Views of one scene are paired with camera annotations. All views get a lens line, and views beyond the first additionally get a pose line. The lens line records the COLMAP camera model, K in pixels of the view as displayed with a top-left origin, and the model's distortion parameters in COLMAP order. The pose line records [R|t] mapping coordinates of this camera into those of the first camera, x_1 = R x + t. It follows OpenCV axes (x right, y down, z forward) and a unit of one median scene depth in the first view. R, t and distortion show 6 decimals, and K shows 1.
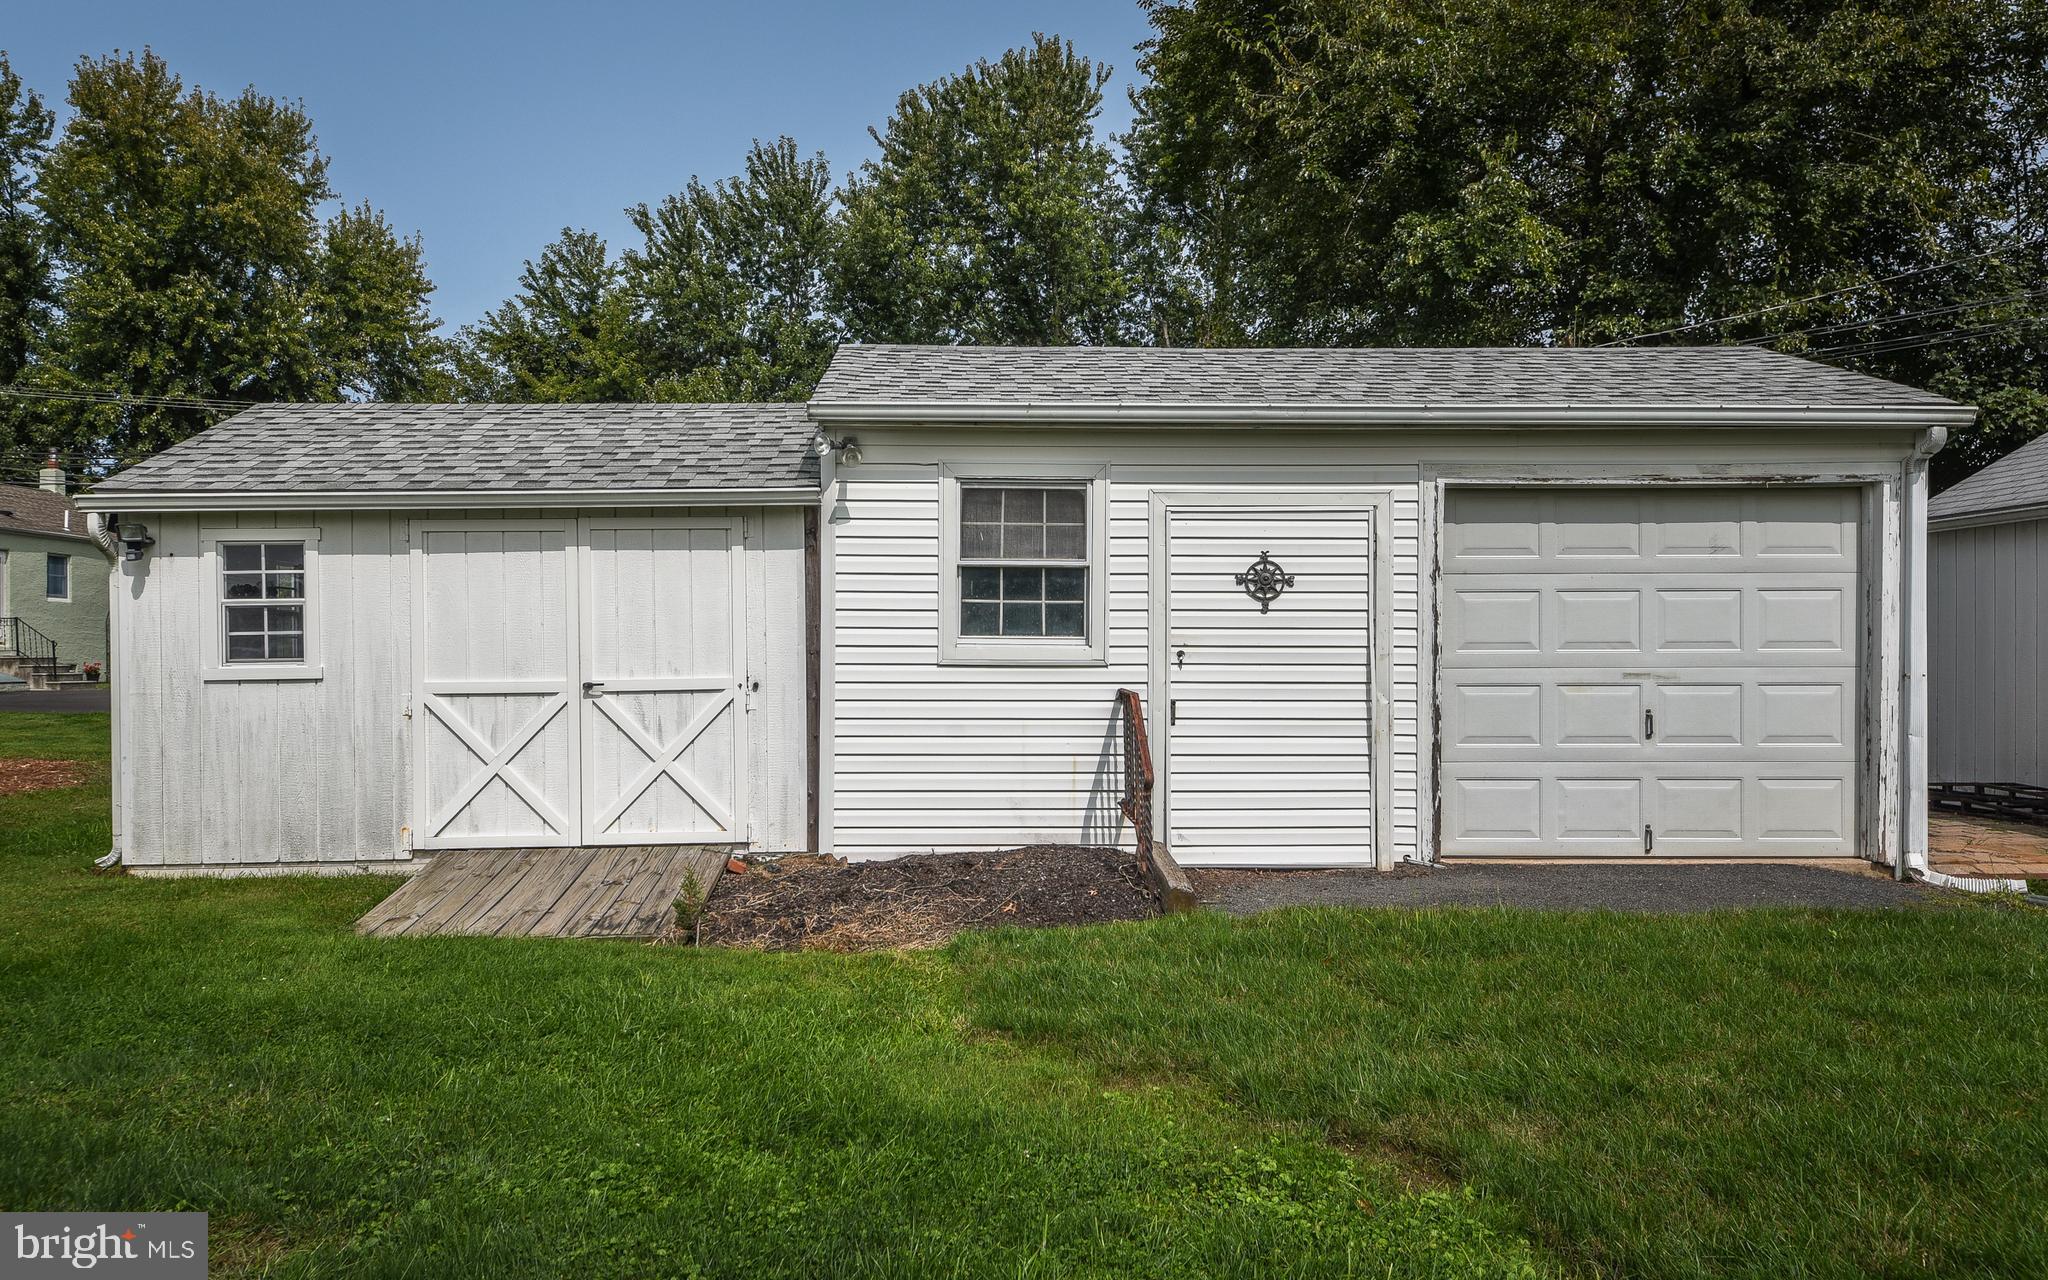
lens RADIAL K [[1393.0, 0, 1024.0], [0, 1393.0, 640.0], [0, 0, 1]] dist [0.007040, -0.001603]
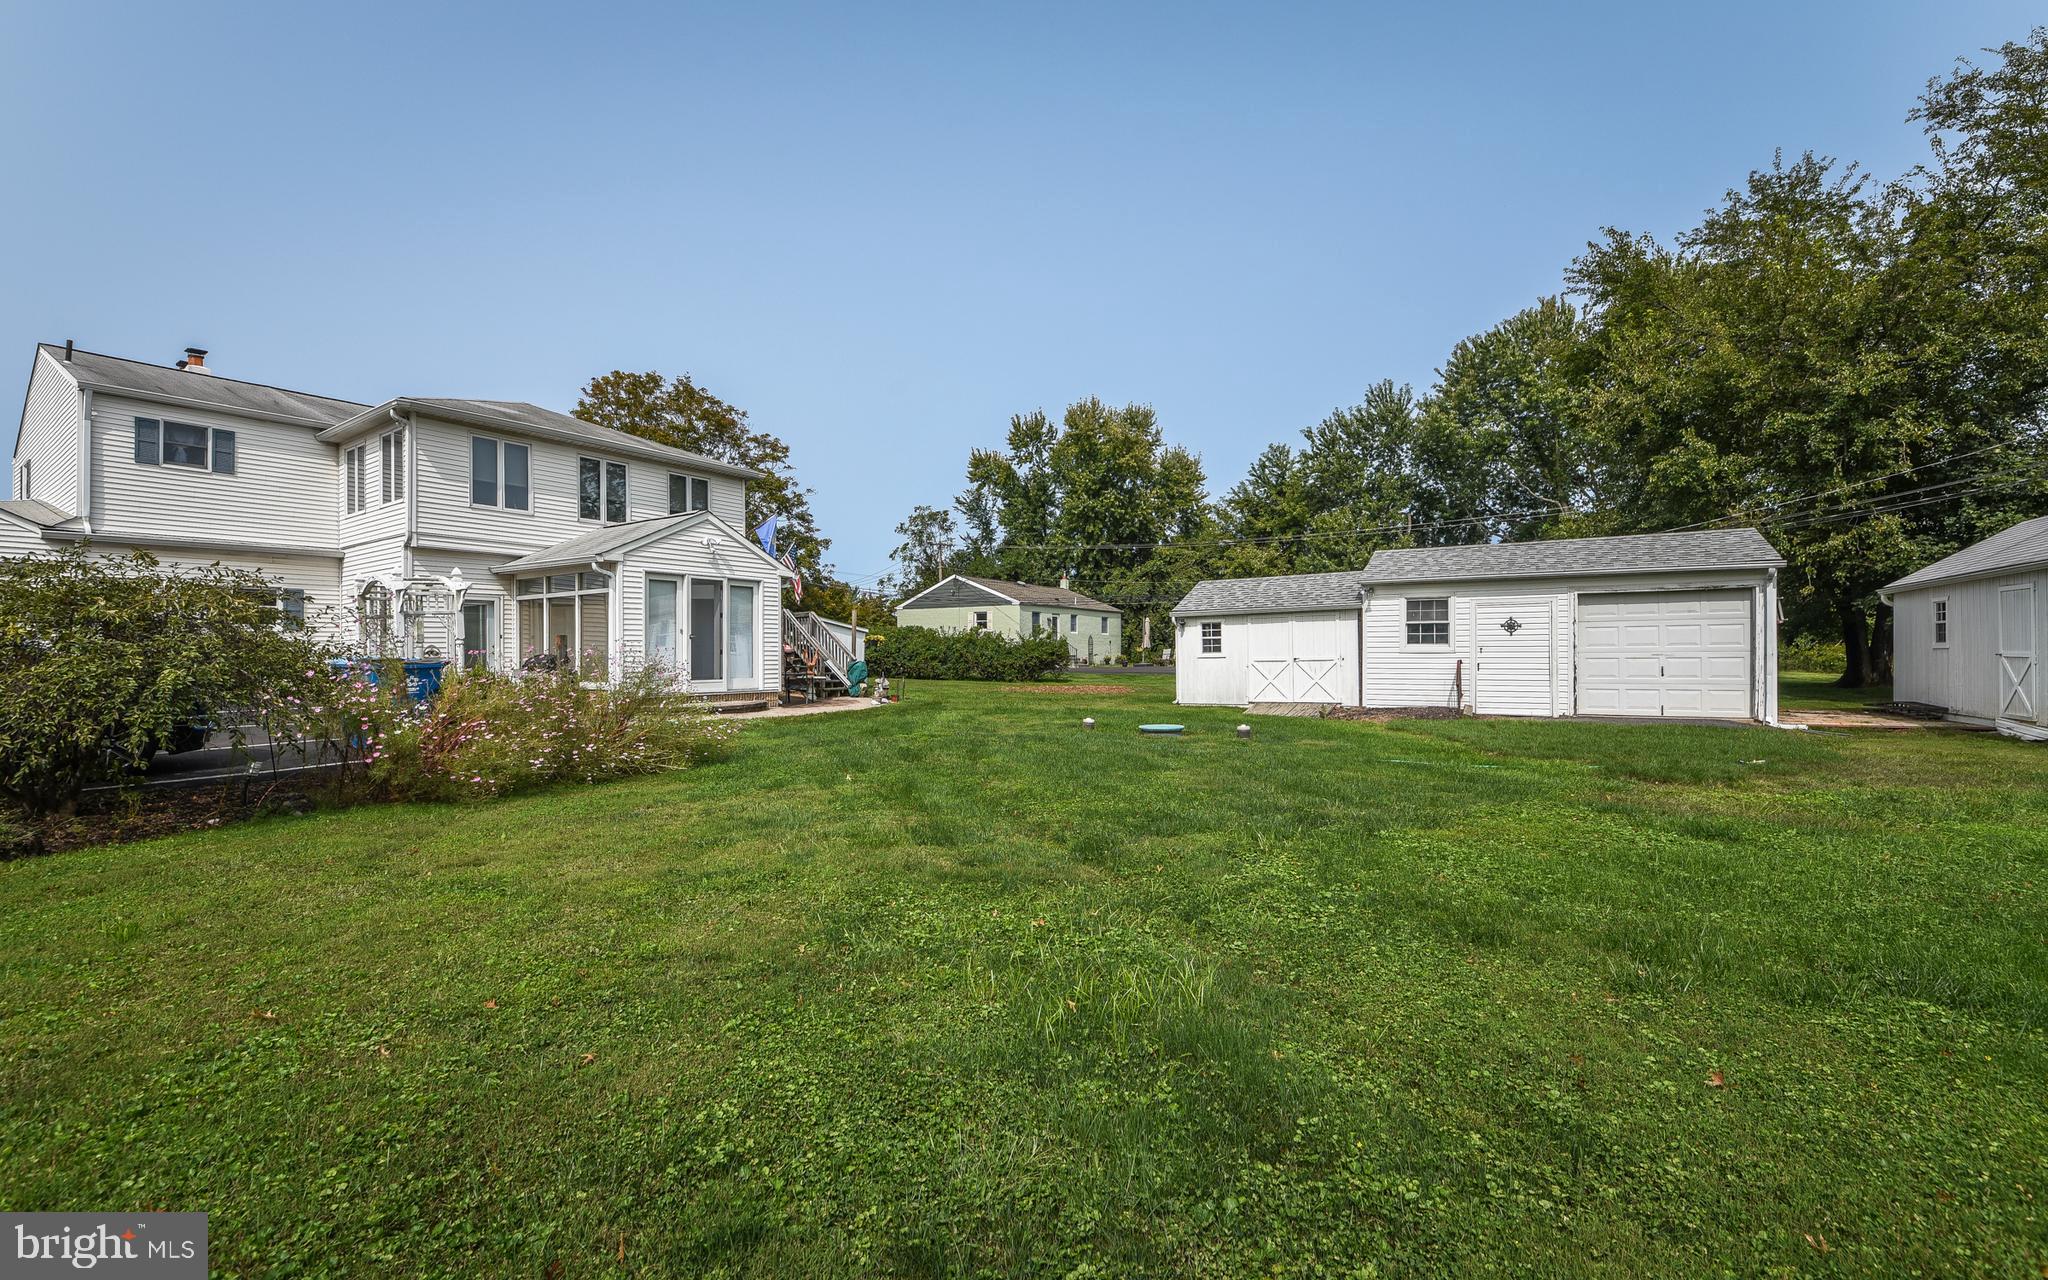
lens RADIAL K [[798.8, 0, 1022.9], [0, 798.8, 672.0], [0, 0, 1]] dist [0.028311, -0.018845]
pose [[0.820652, 0.008461, -0.571366, 0.051405], [0.010182, 0.999515, 0.029427, -0.000399], [0.571338, -0.029967, 0.820167, -0.192255]]
